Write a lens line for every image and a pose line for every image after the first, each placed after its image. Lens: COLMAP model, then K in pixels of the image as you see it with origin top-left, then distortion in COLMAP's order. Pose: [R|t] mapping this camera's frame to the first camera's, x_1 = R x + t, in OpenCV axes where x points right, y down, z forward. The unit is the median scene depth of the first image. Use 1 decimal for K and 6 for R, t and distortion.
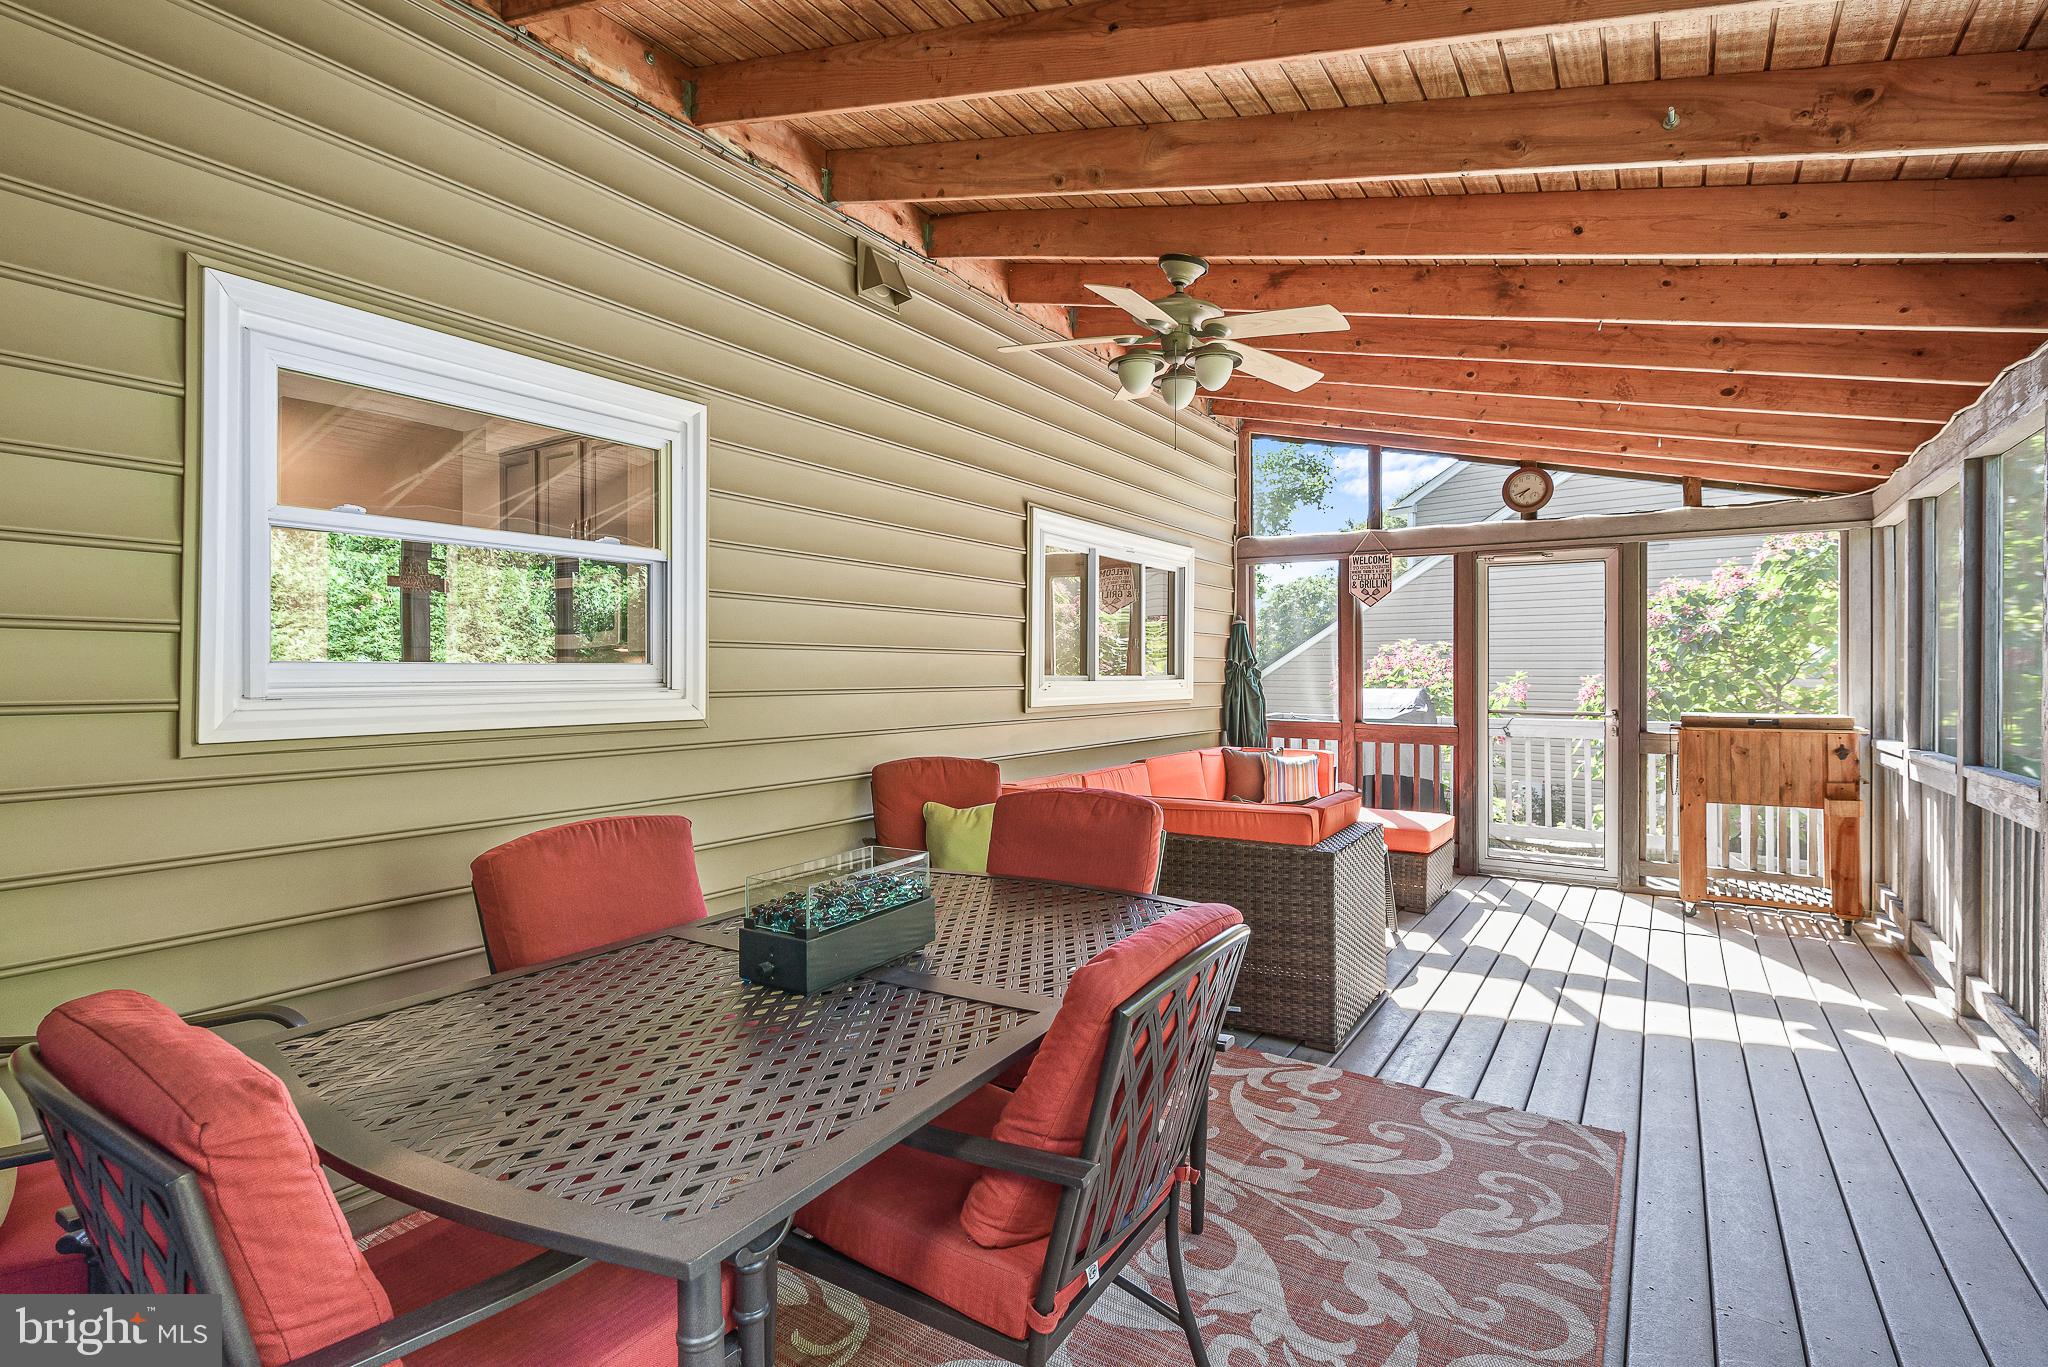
lens RADIAL K [[990.8, 0, 1024.0], [0, 990.8, 683.5], [0, 0, 1]] dist [0.000934, 0.000369]
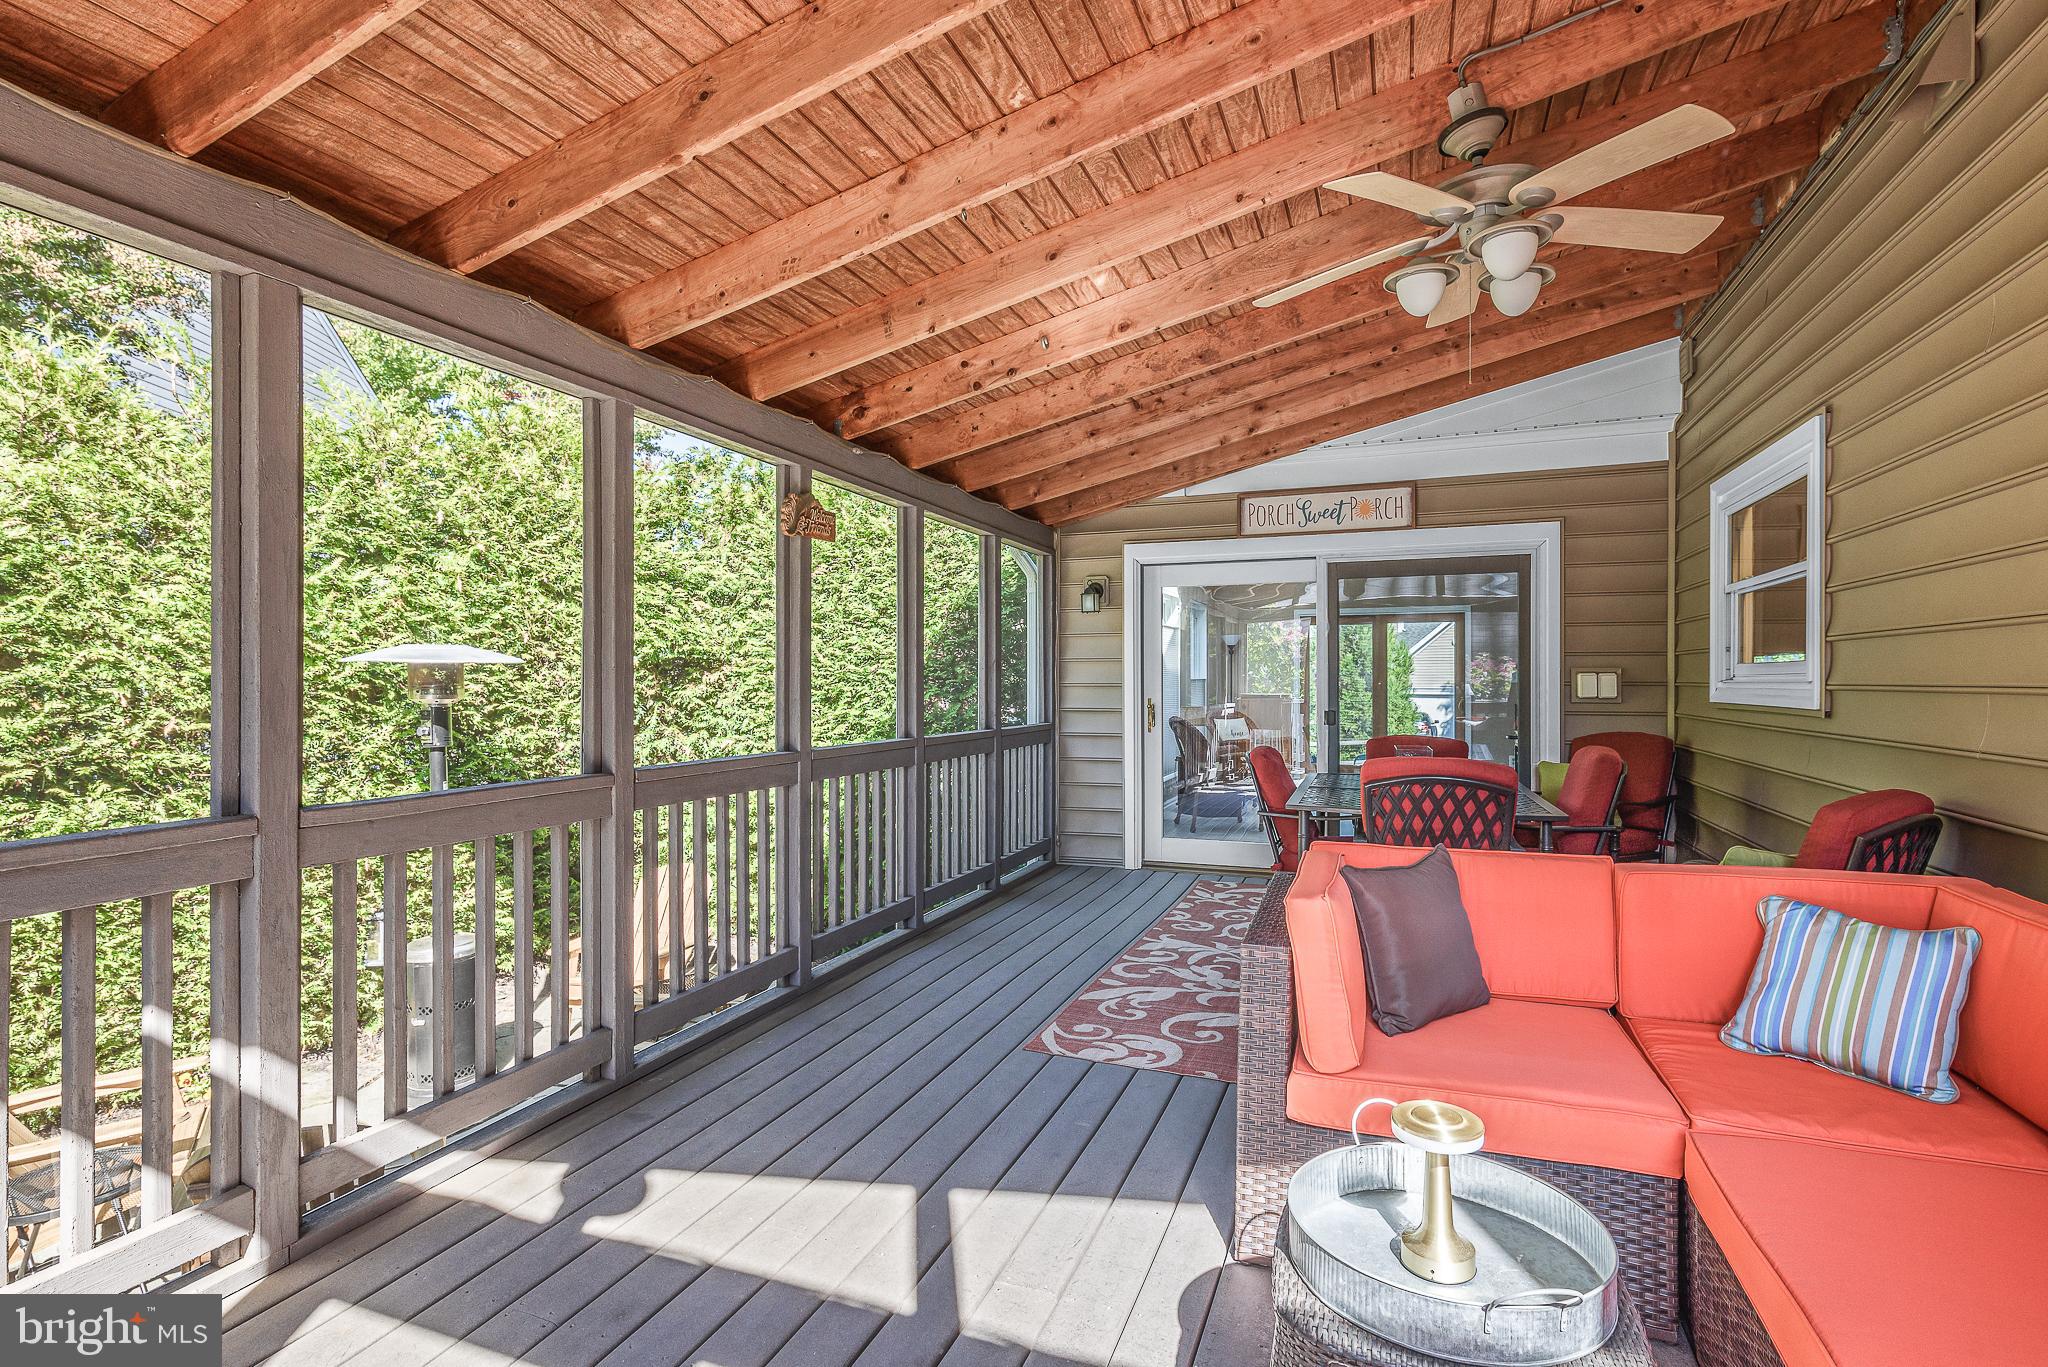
lens RADIAL K [[990.8, 0, 1024.0], [0, 990.8, 683.5], [0, 0, 1]] dist [0.000934, 0.000369]
pose [[-0.979116, -0.003852, -0.203264, 0.914291], [-0.008081, 0.999768, 0.019978, -0.009917], [0.203140, 0.021203, -0.978920, 2.330934]]
